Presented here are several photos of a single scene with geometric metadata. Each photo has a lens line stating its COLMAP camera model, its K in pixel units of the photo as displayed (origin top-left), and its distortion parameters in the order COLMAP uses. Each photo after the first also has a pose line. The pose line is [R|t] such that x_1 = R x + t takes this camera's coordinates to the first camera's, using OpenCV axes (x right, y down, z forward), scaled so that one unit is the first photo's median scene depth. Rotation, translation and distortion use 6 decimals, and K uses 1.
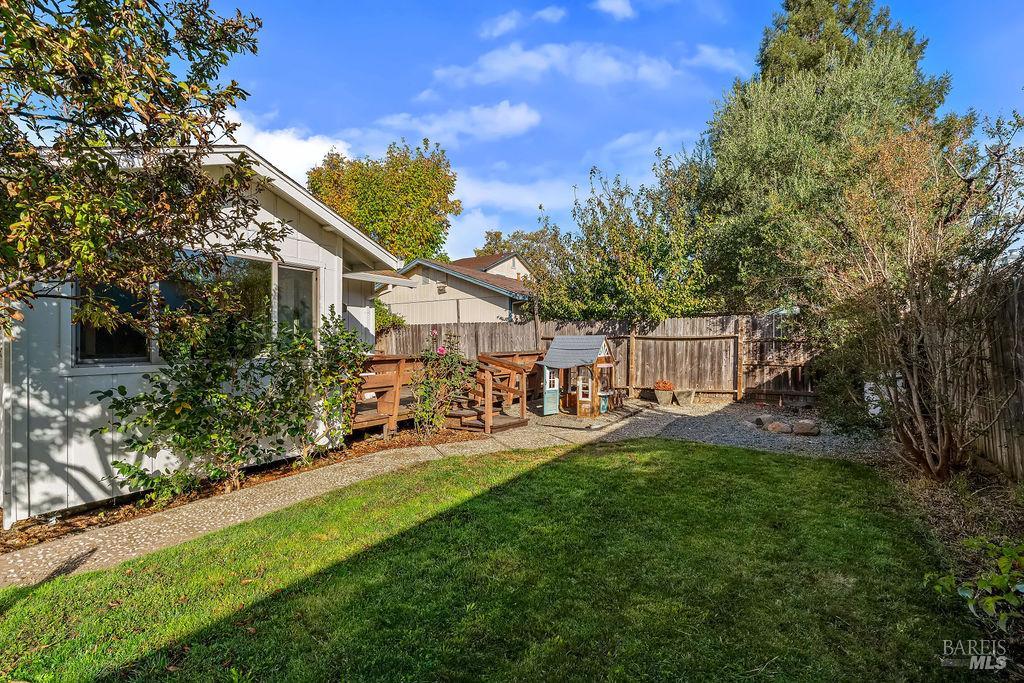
lens RADIAL K [[457.5, 0, 512.7], [0, 457.5, 340.0], [0, 0, 1]] dist [-0.011374, 0.005531]
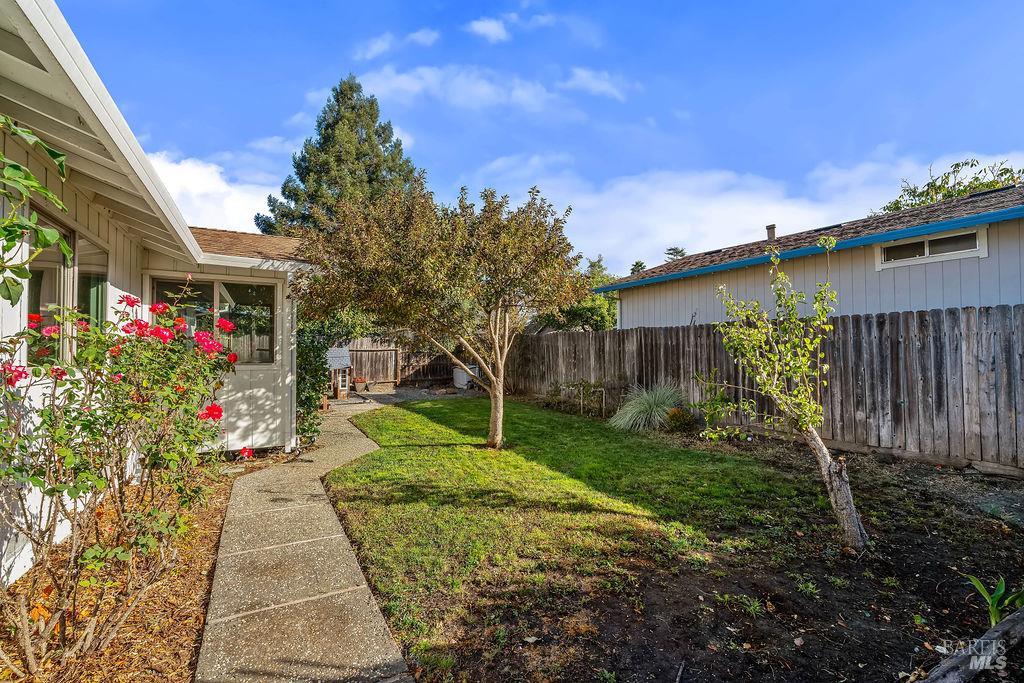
lens RADIAL K [[457.5, 0, 515.1], [0, 457.5, 340.9], [0, 0, 1]] dist [-0.011374, 0.005531]
pose [[0.482422, 0.027207, 0.875516, -0.829637], [-0.006466, 0.999601, -0.027500, 0.004363], [-0.875915, 0.007606, 0.482406, -0.251937]]
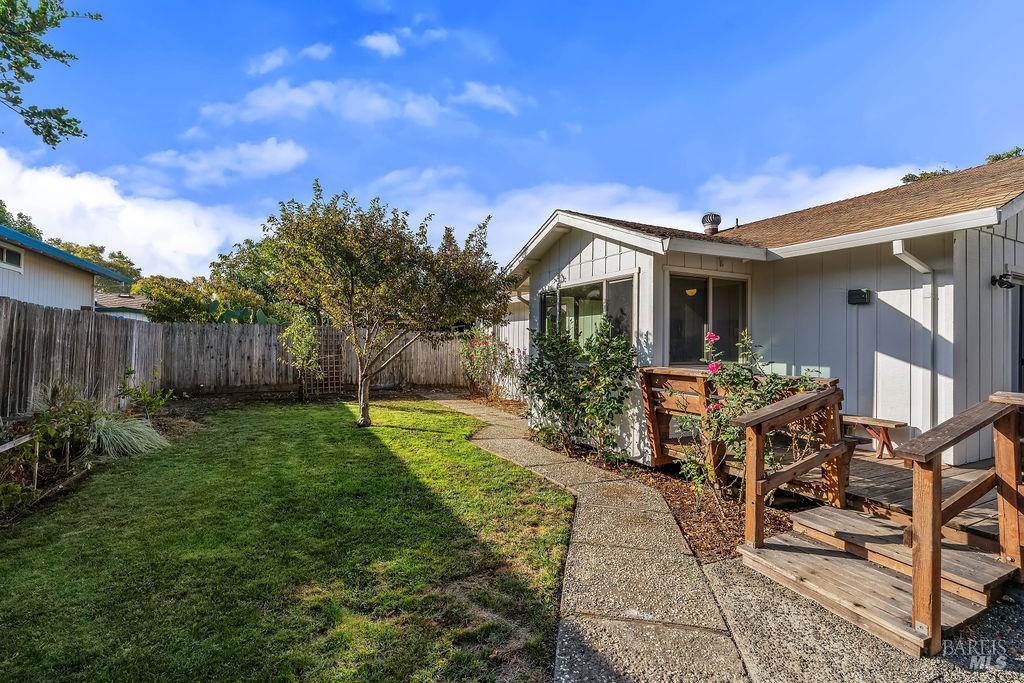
lens RADIAL K [[457.5, 0, 510.0], [0, 457.5, 342.9], [0, 0, 1]] dist [-0.011374, 0.005531]
pose [[-0.518652, -0.002080, -0.854983, 0.328624], [-0.004275, 0.999991, 0.000160, -0.005361], [0.854975, 0.003738, -0.518656, 0.755344]]
